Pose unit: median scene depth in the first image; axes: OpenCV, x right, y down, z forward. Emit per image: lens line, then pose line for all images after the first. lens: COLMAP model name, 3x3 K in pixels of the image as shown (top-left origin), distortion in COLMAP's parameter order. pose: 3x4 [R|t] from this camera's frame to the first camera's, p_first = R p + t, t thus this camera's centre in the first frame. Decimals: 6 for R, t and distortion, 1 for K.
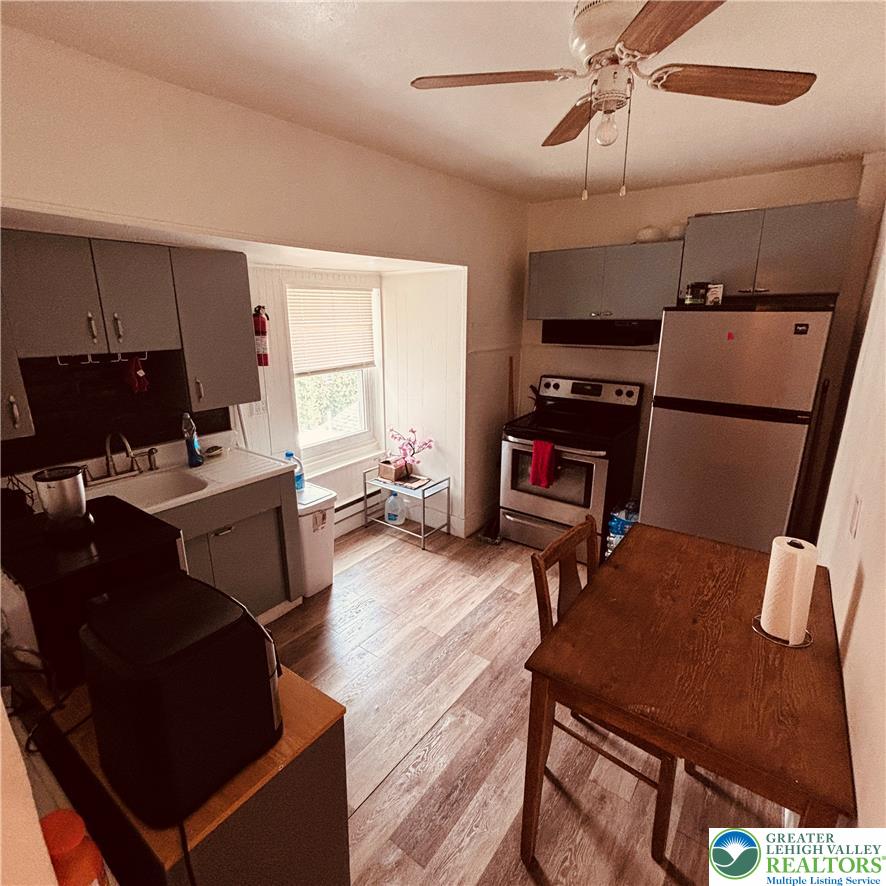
lens RADIAL K [[476.1, 0, 443.0], [0, 476.1, 443.0], [0, 0, 1]] dist [-0.001273, -0.000014]
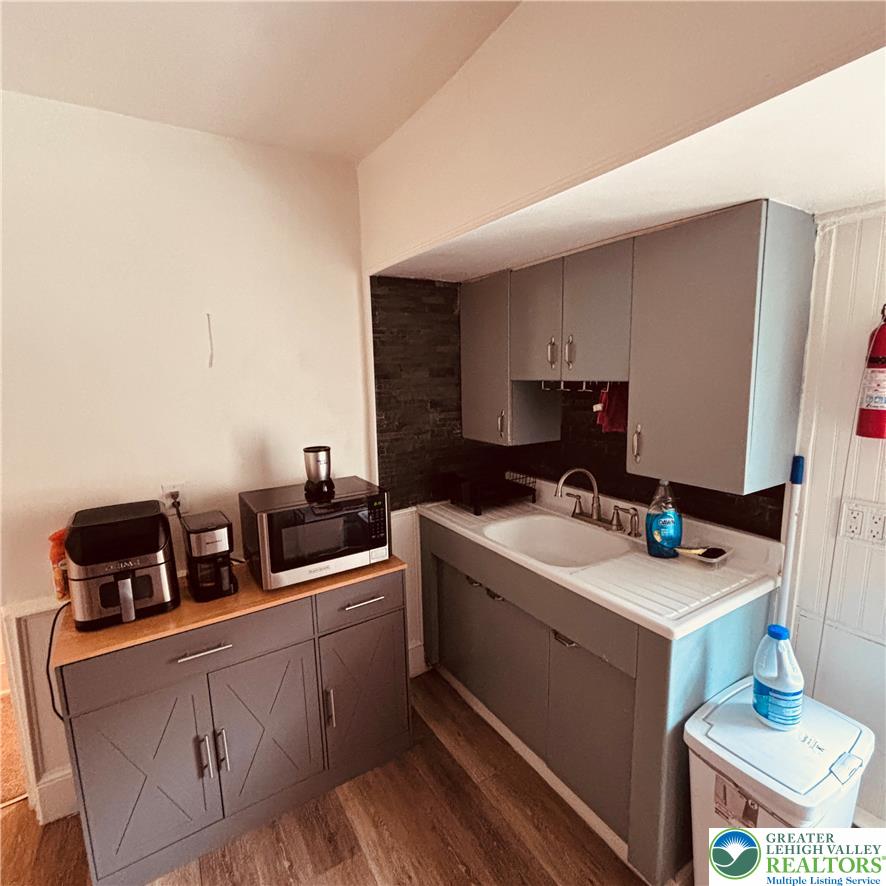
lens RADIAL K [[471.4, 0, 443.0], [0, 471.4, 443.0], [0, 0, 1]] dist [0.013805, 0.000149]
pose [[-0.364741, 0.158777, -0.917471, 0.144791], [-0.220383, 0.942634, 0.250745, -0.163220], [0.904652, 0.293652, -0.308826, 0.717976]]
